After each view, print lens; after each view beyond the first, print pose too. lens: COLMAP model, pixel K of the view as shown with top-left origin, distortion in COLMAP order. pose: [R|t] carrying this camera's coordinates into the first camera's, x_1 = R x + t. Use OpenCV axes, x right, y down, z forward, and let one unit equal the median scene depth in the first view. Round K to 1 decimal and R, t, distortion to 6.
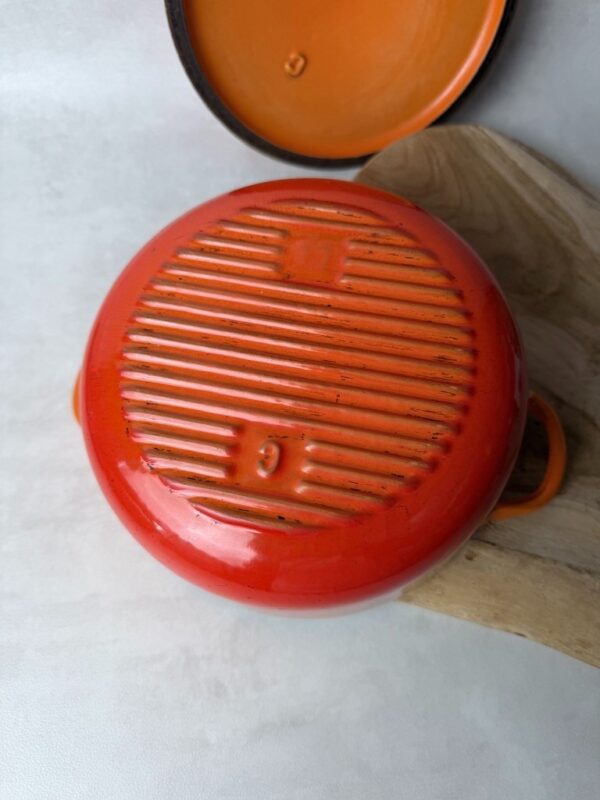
lens RADIAL K [[583.7, 0, 300.0], [0, 583.7, 400.0], [0, 0, 1]] dist [-0.037485, 0.000810]
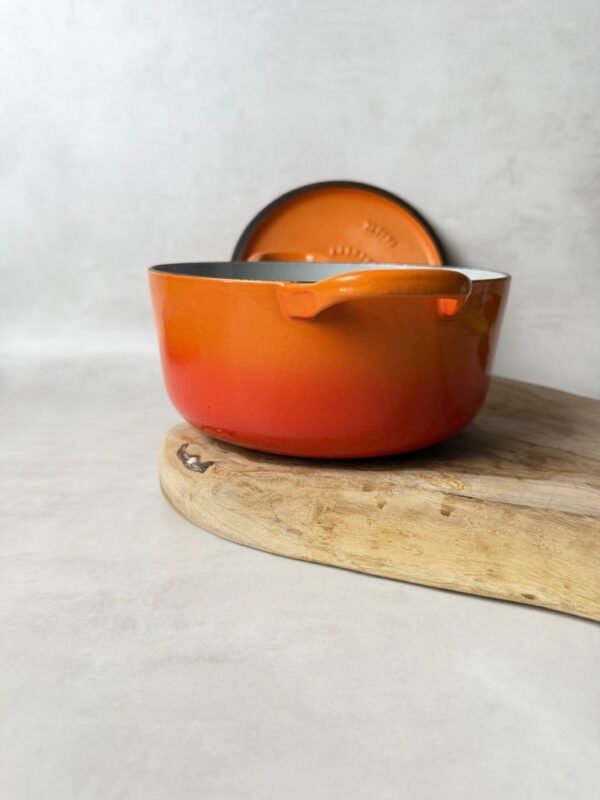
lens RADIAL K [[581.3, 0, 292.5], [0, 581.3, 397.3], [0, 0, 1]] dist [0.049063, -0.156059]
pose [[0.991243, -0.025217, -0.129624, 0.180329], [-0.088692, 0.600119, -0.794979, 0.891017], [0.097837, 0.799514, 0.592626, 0.308437]]
